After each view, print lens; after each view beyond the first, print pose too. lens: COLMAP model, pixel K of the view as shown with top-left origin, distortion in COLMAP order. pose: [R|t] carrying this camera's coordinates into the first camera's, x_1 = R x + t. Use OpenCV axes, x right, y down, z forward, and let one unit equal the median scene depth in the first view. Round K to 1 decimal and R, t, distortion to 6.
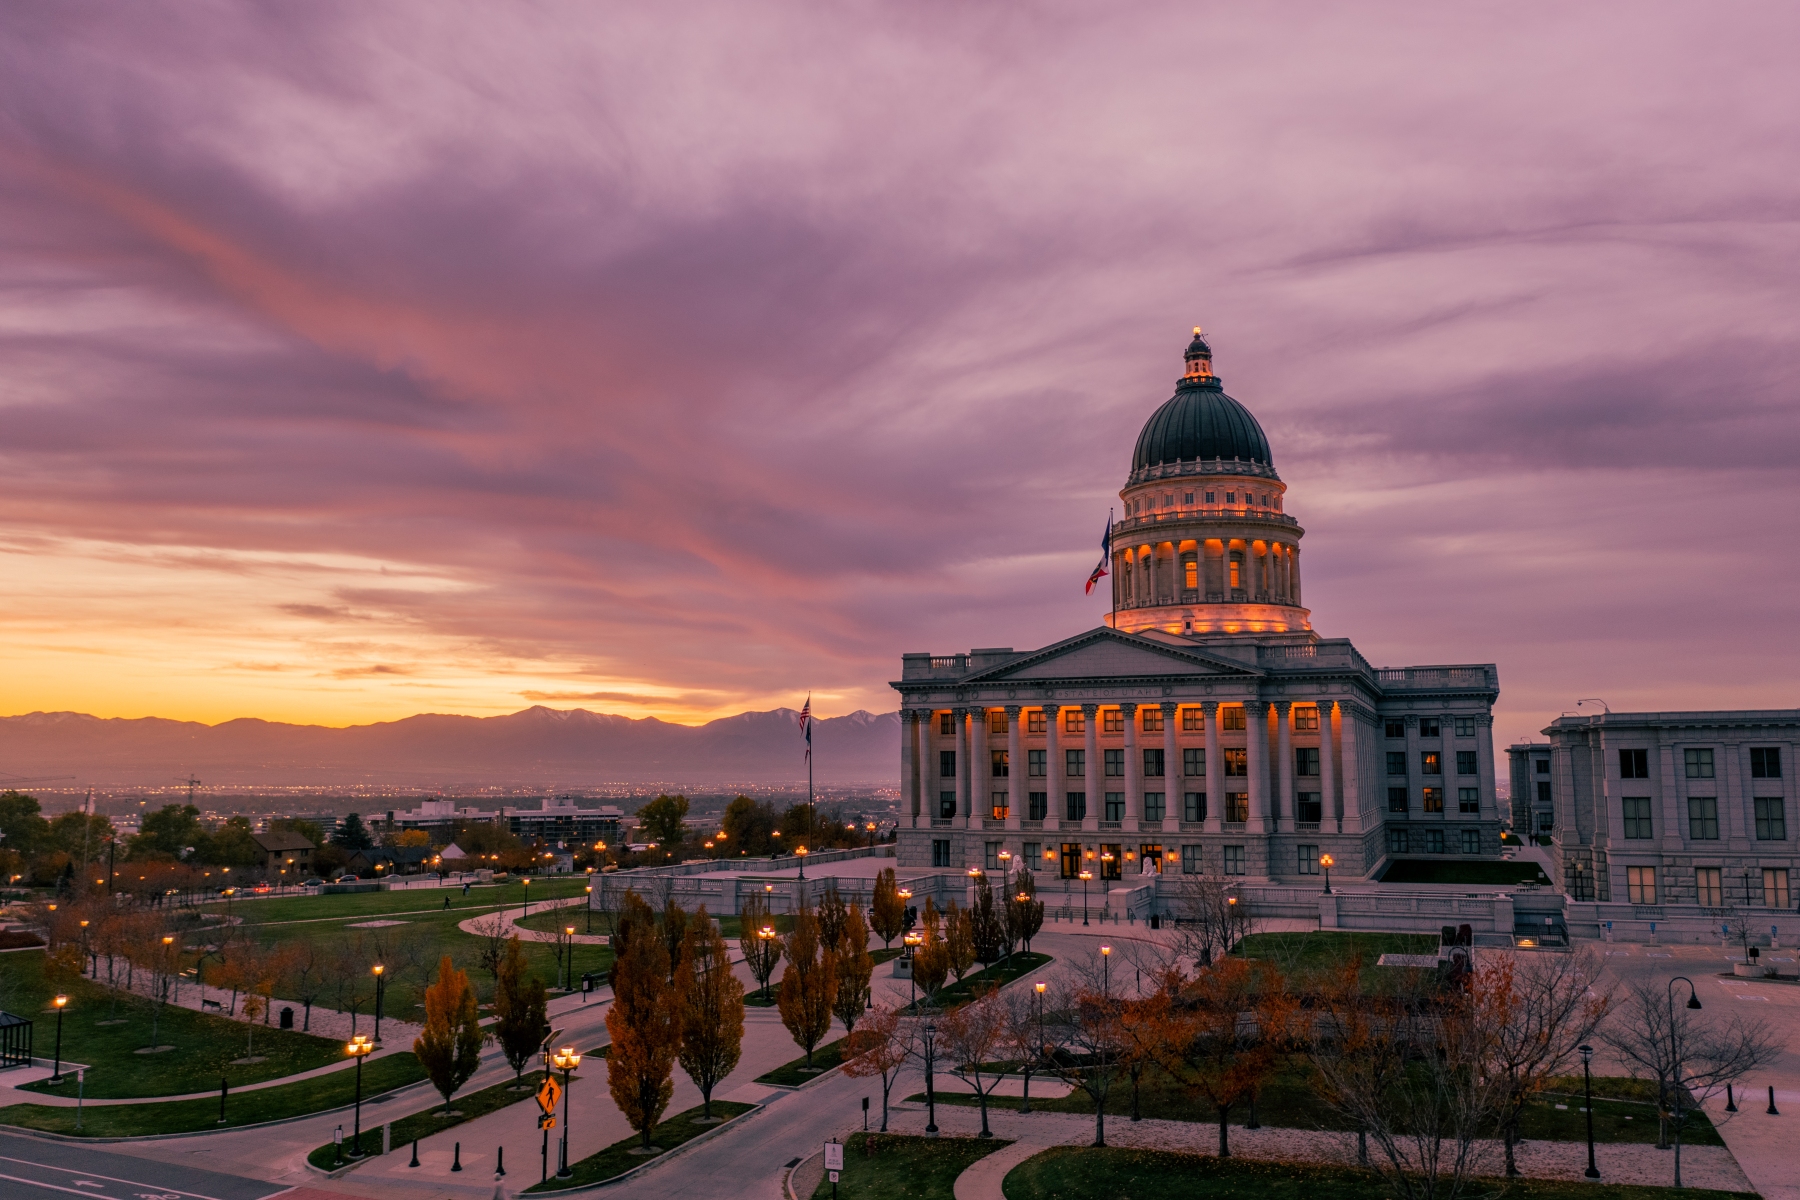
lens RADIAL K [[1444.6, 0, 901.7], [0, 1444.6, 597.4], [0, 0, 1]] dist [-0.005248, -0.000924]
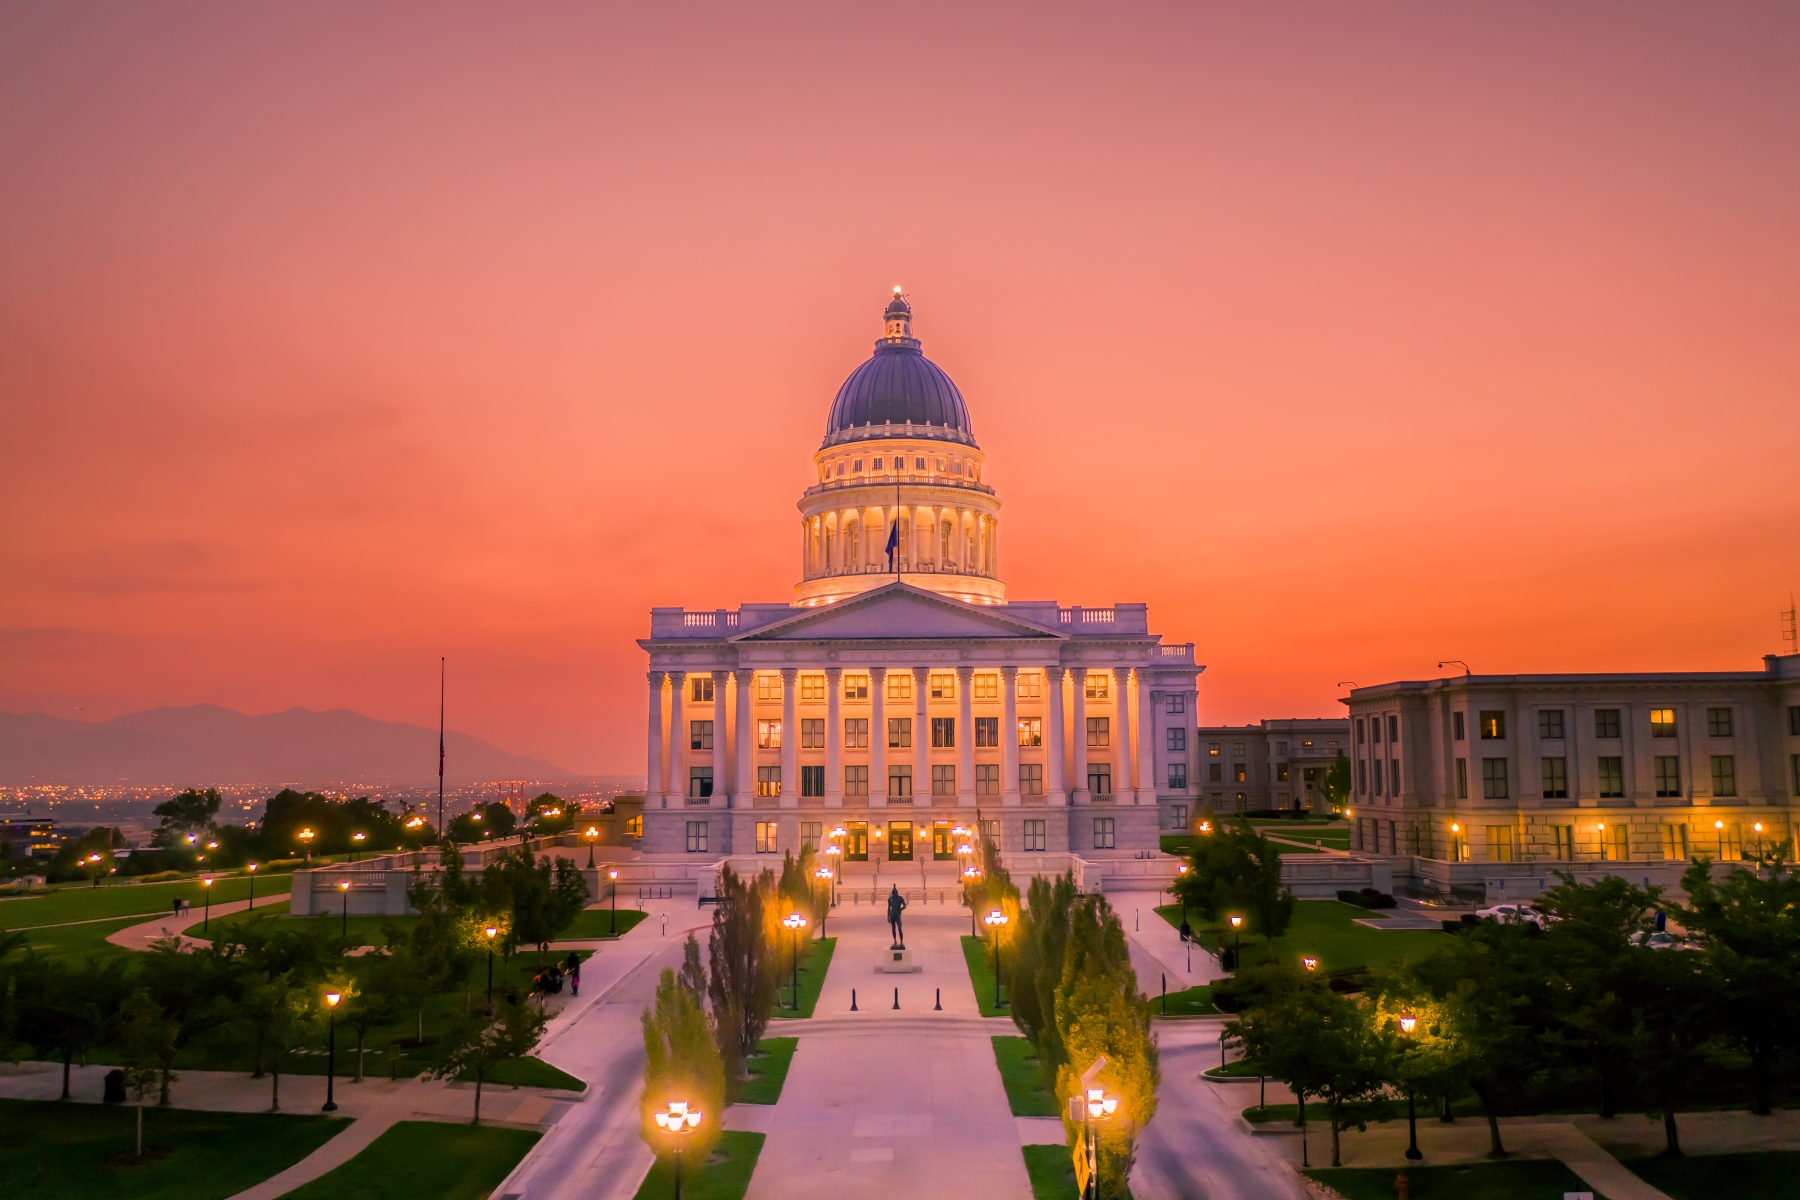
lens RADIAL K [[1444.6, 0, 899.4], [0, 1444.6, 599.9], [0, 0, 1]] dist [-0.005248, -0.000924]
pose [[0.932785, 0.037511, 0.358476, -0.176258], [-0.038187, 0.999257, -0.005197, 0.034293], [-0.358405, -0.008842, 0.933524, 0.143675]]
